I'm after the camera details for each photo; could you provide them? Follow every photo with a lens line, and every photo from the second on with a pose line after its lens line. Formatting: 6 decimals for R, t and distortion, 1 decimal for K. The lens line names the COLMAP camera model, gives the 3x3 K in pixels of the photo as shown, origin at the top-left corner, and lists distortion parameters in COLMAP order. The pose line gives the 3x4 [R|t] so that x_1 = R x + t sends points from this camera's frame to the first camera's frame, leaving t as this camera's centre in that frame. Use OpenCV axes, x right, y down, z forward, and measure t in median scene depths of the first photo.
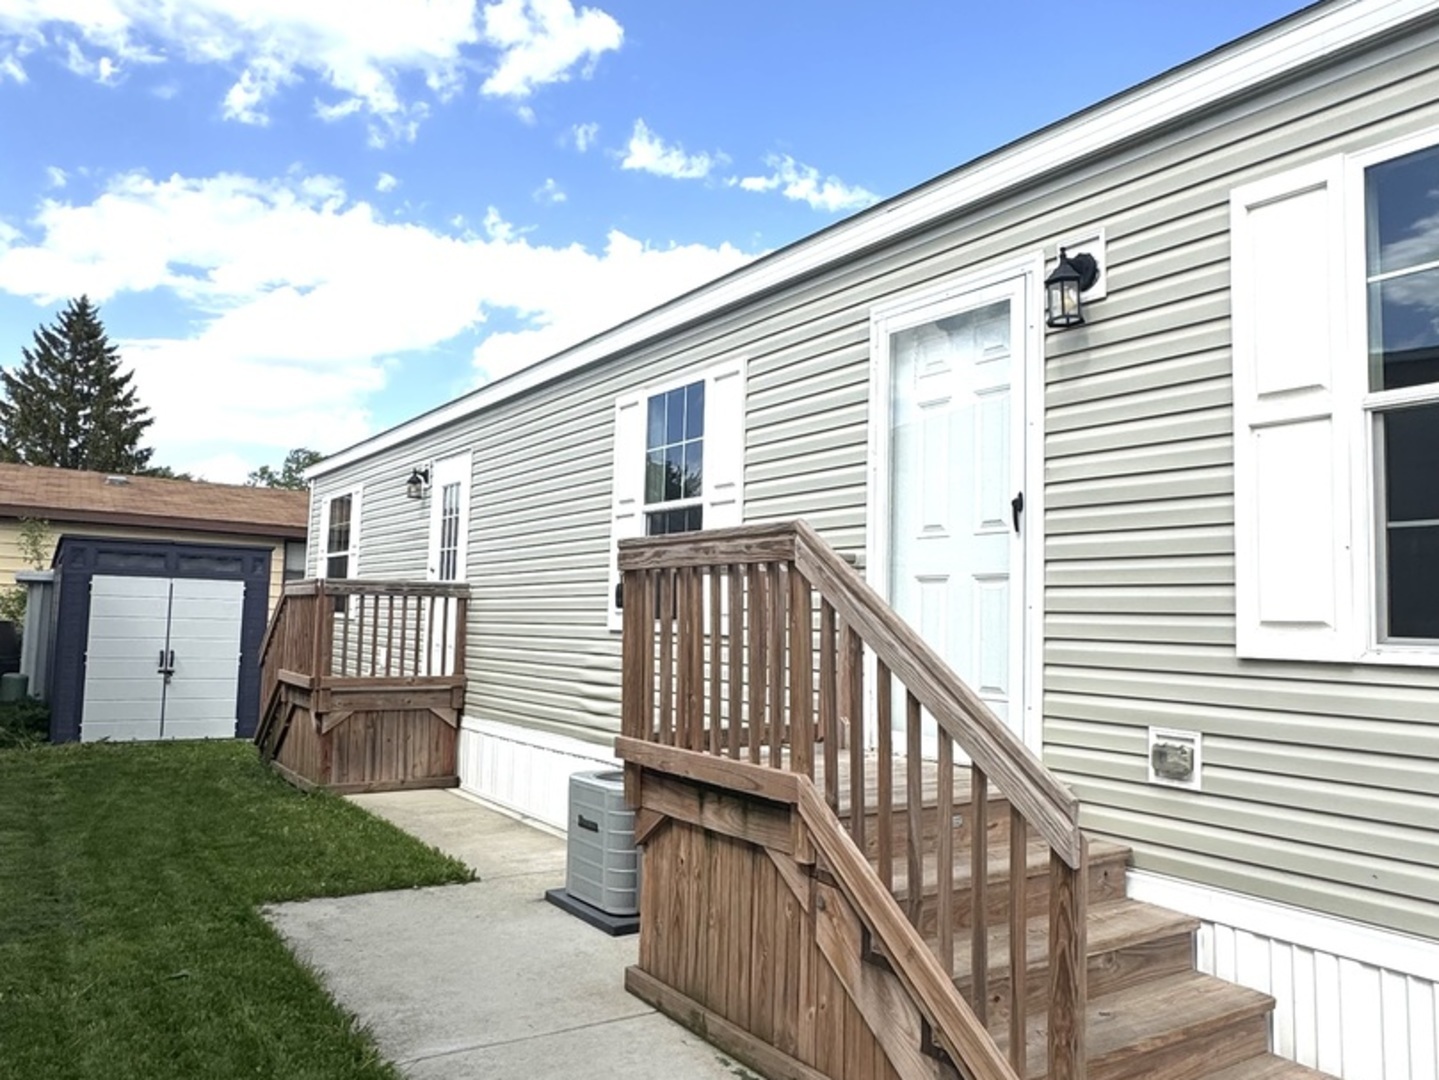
lens RADIAL K [[1057.2, 0, 728.3], [0, 1057.2, 534.3], [0, 0, 1]] dist [-0.009436, 0.012292]
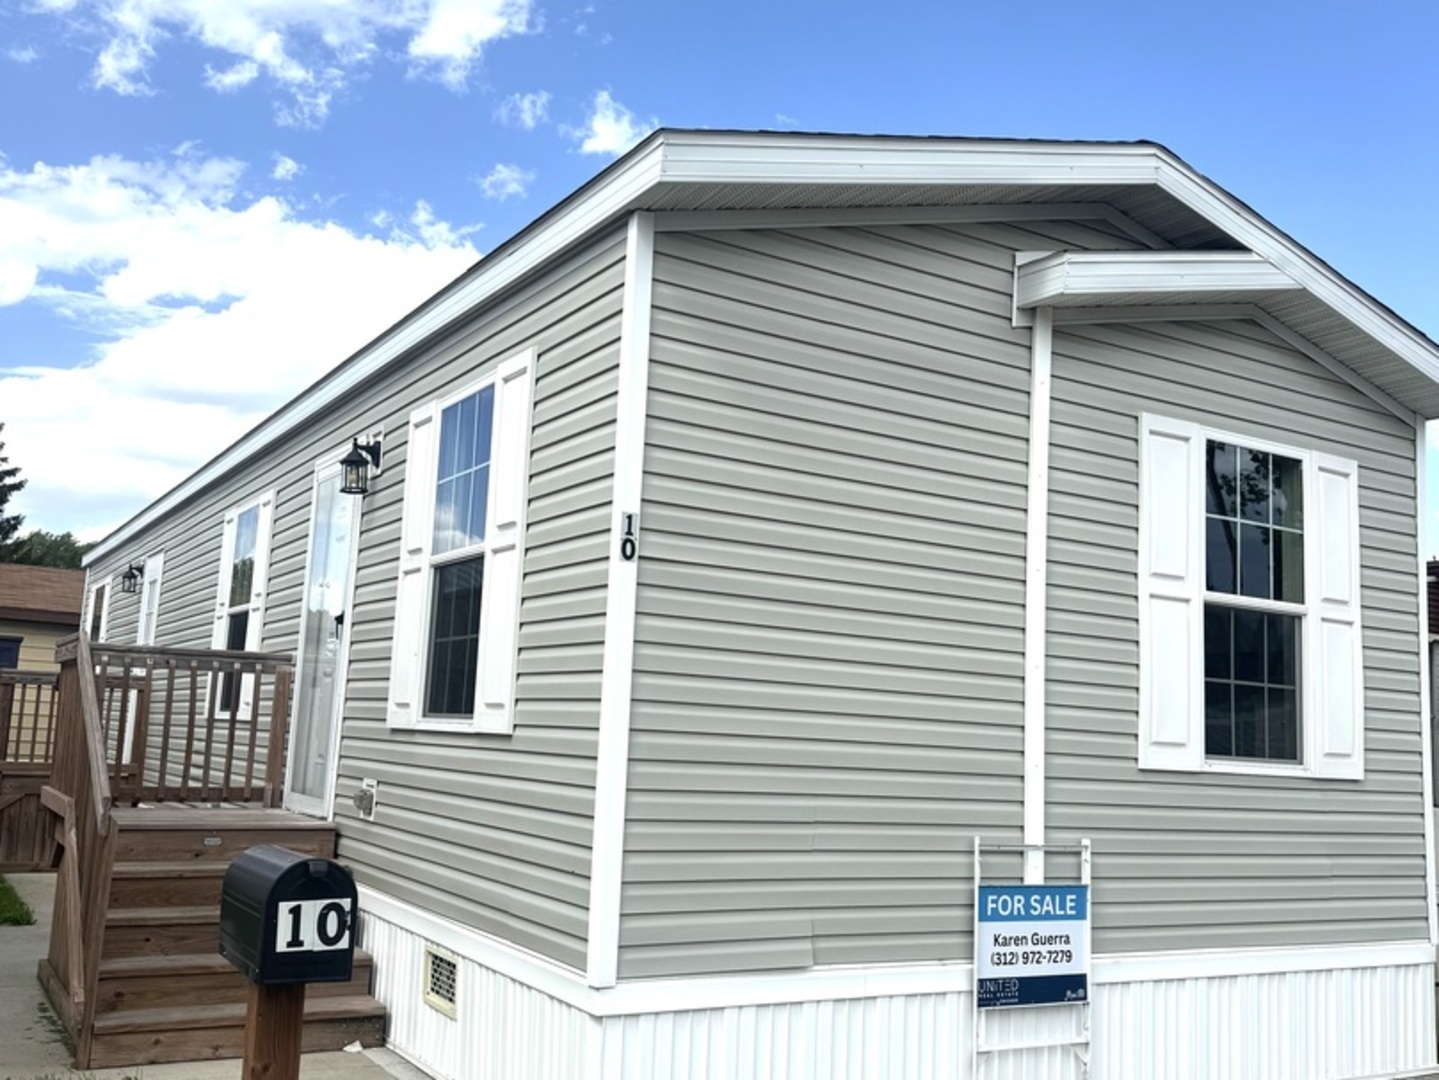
lens RADIAL K [[1413.3, 0, 757.7], [0, 1413.3, 552.8], [0, 0, 1]] dist [-0.007568, 0.000000]
pose [[0.998229, 0.015897, -0.057316, 0.456673], [-0.019000, 0.998360, -0.054006, -0.012068], [0.056364, 0.055000, 0.996894, -0.384804]]
